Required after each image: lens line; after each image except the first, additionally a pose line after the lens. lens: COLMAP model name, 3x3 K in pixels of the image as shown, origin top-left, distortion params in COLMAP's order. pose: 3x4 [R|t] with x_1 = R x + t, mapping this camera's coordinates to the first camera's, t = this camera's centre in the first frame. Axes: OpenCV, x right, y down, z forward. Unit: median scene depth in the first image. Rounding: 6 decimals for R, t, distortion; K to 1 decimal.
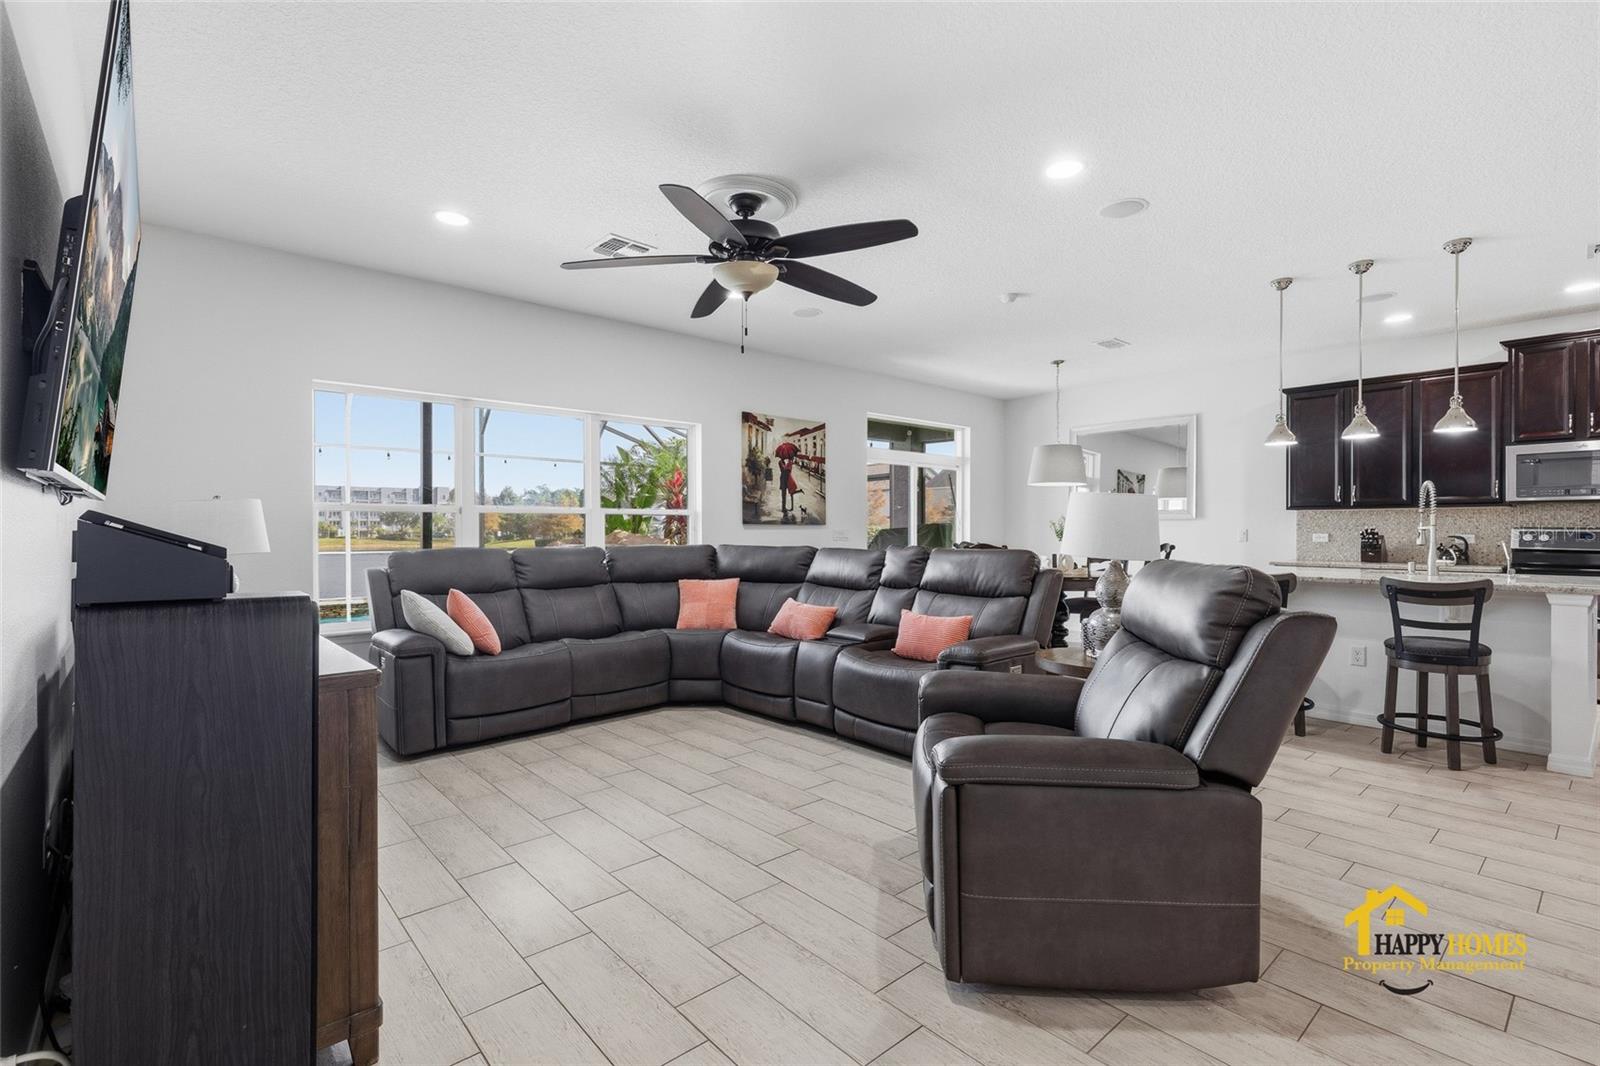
lens RADIAL K [[729.9, 0, 799.4], [0, 729.9, 529.8], [0, 0, 1]] dist [0.002874, 0.000219]
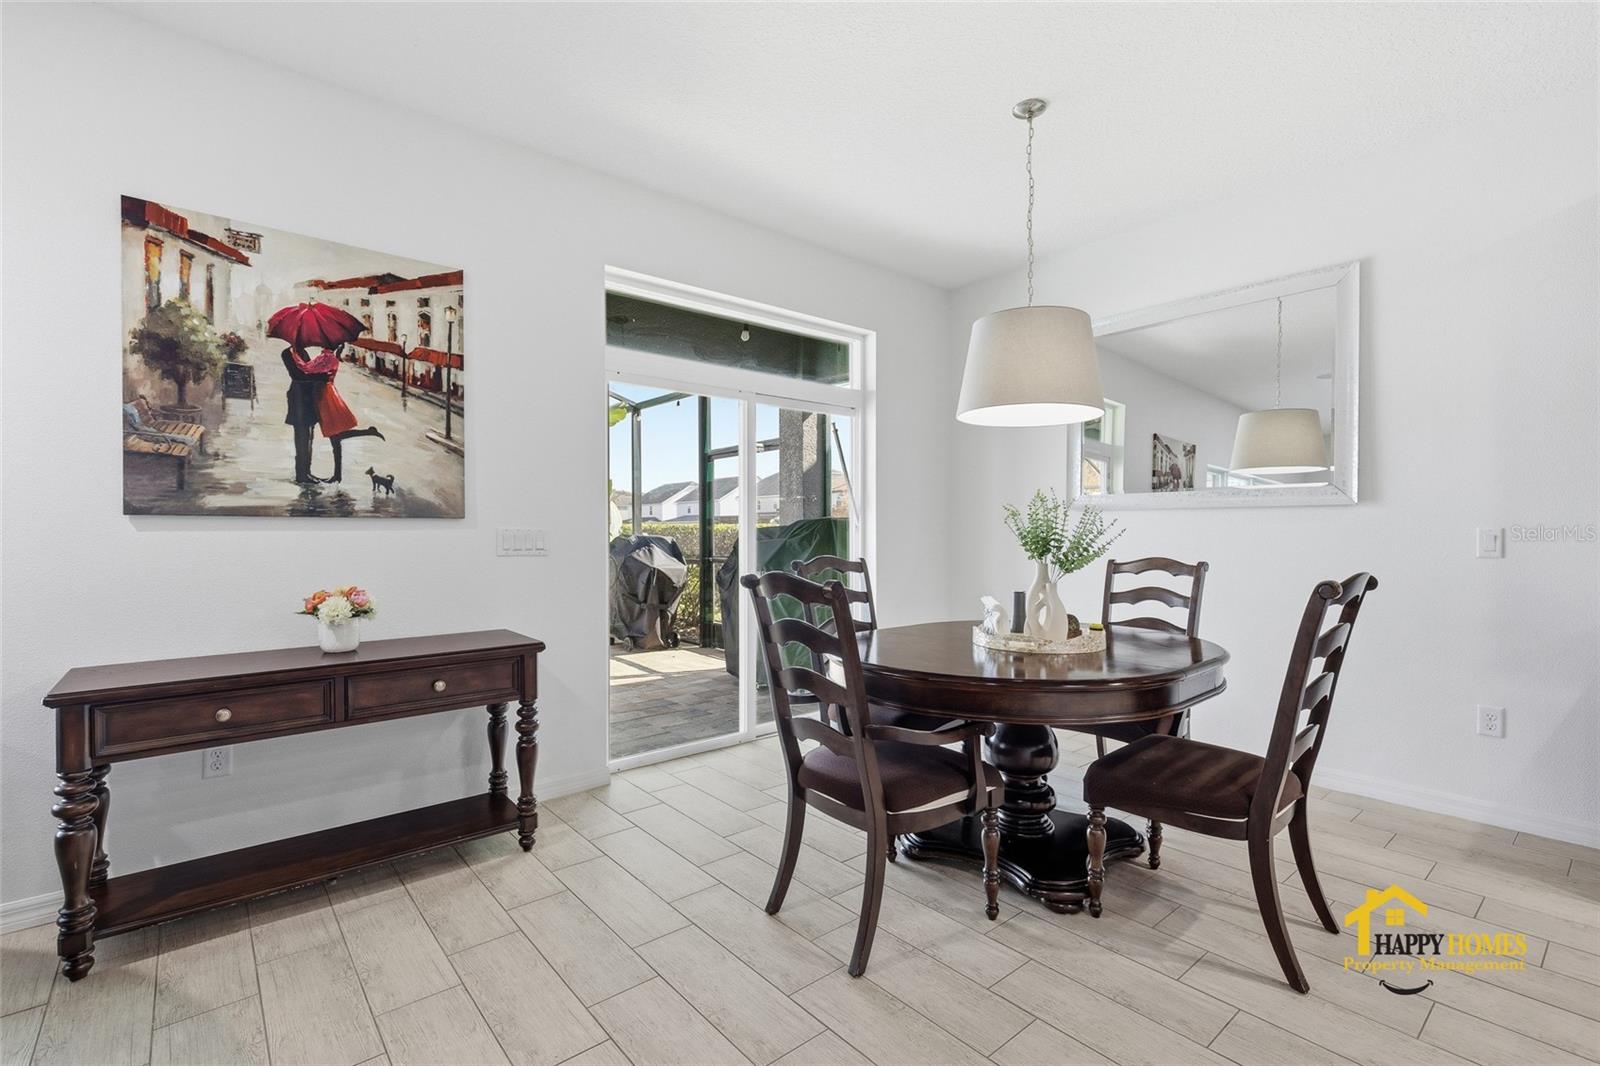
lens RADIAL K [[729.9, 0, 800.5], [0, 729.9, 534.8], [0, 0, 1]] dist [0.002874, 0.000219]
pose [[0.999824, -0.001648, -0.018708, 0.282898], [0.001726, 0.999990, 0.004139, 0.000869], [0.018701, -0.004170, 0.999816, 0.720195]]
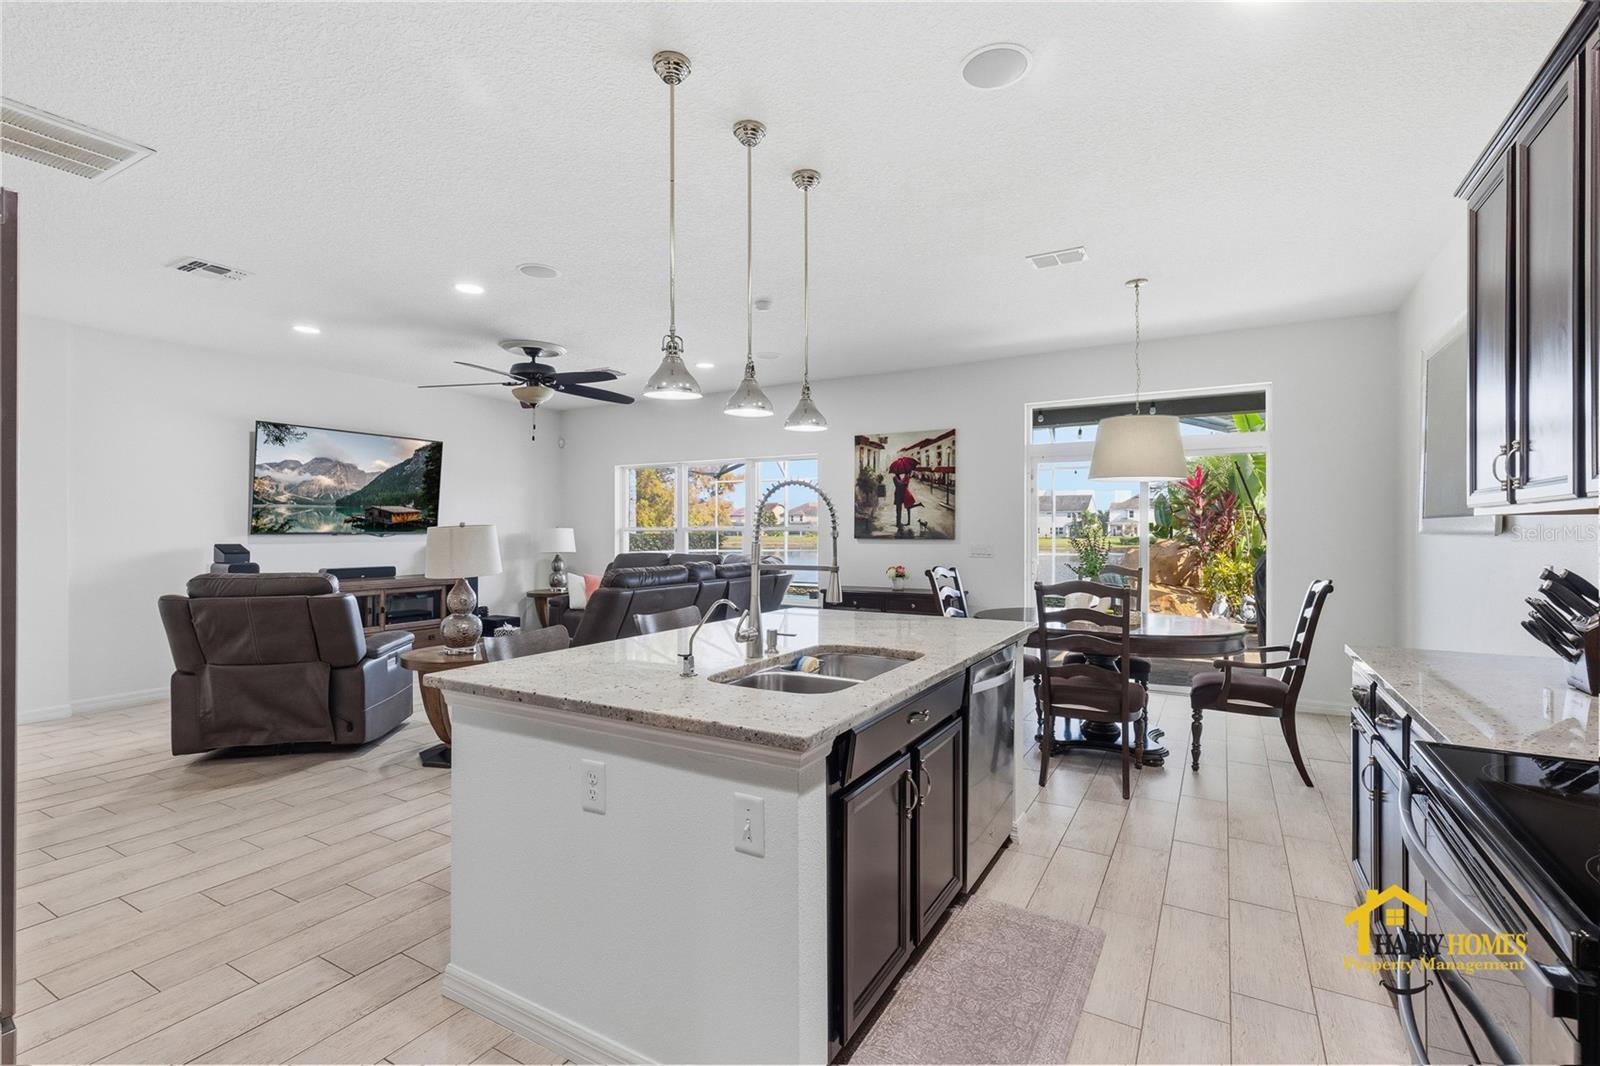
lens RADIAL K [[729.9, 0, 829.3], [0, 729.9, 556.9], [0, 0, 1]] dist [0.002874, 0.000219]
pose [[0.338738, 0.039911, -0.940034, 1.039968], [0.003108, 0.999047, 0.043537, -0.031119], [0.940876, -0.017669, 0.338291, 0.652887]]
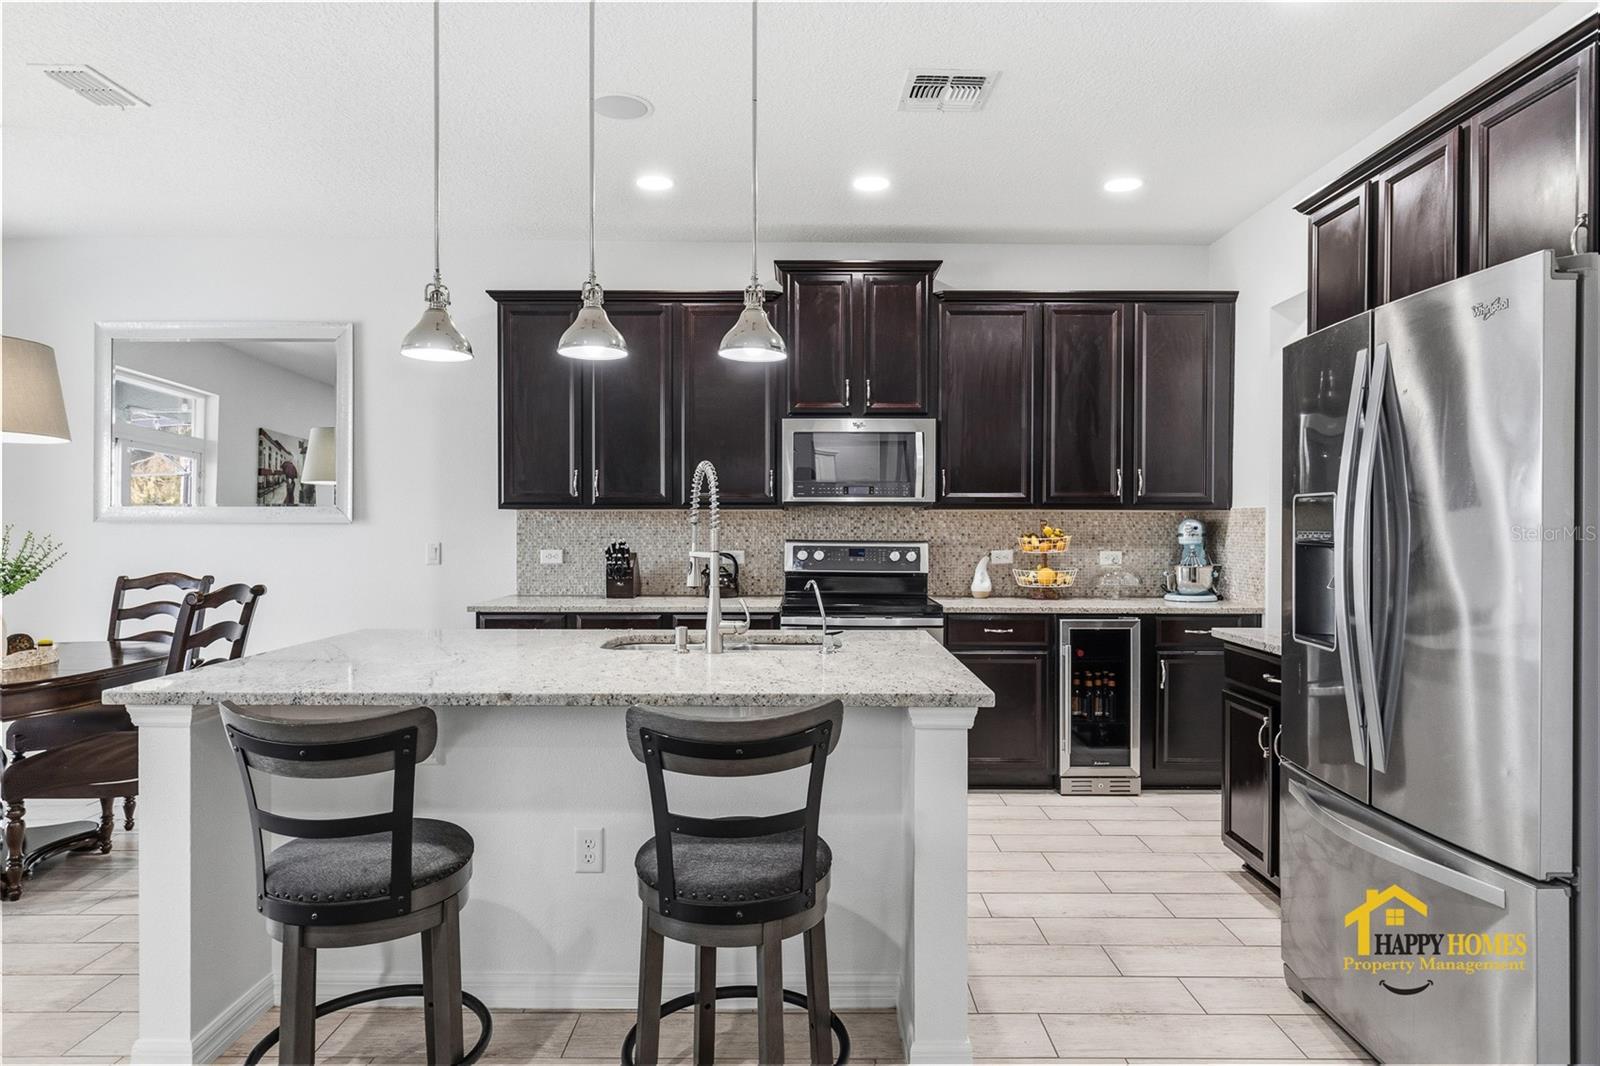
lens RADIAL K [[940.5, 0, 816.5], [0, 940.5, 534.8], [0, 0, 1]] dist [0.007051, -0.003616]
pose [[0.650757, -0.009953, 0.759220, 0.315748], [0.000360, 0.999918, 0.012801, -0.018743], [-0.759286, -0.008057, 0.650708, 0.393424]]
